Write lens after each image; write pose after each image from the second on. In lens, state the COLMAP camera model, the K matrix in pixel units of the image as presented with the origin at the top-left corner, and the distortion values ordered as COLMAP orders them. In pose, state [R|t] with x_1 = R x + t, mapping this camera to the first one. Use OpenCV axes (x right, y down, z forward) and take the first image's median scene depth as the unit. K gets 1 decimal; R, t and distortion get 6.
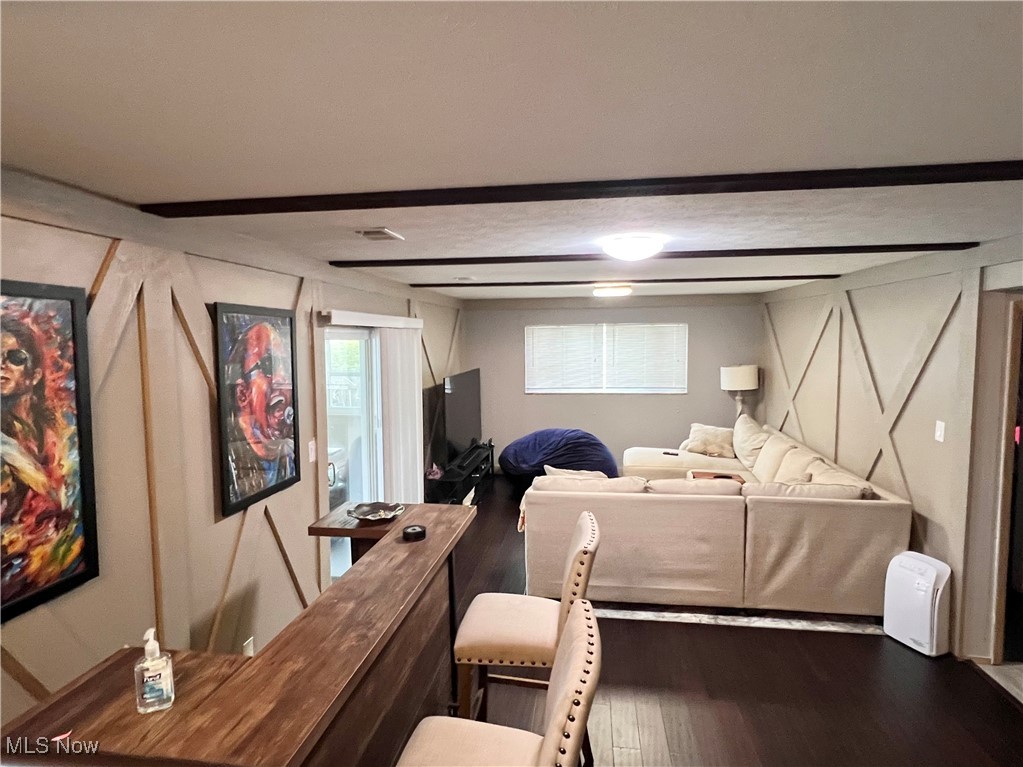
lens RADIAL K [[559.0, 0, 511.5], [0, 559.0, 383.5], [0, 0, 1]] dist [0.001138, -0.000193]
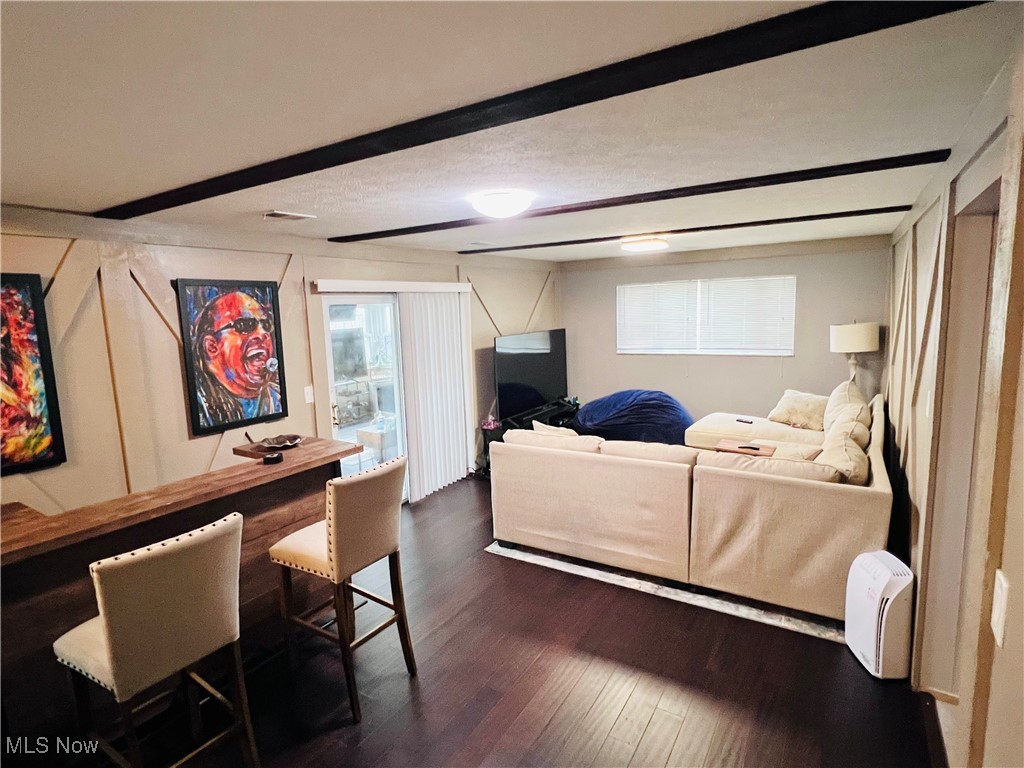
lens RADIAL K [[539.6, 0, 512.0], [0, 539.6, 384.0], [0, 0, 1]] dist [0.000920, 0.000544]
pose [[0.912058, 0.035854, -0.408490, 0.684808], [-0.006575, 0.997321, 0.072856, 0.008327], [0.410007, -0.063763, 0.909851, 0.111175]]
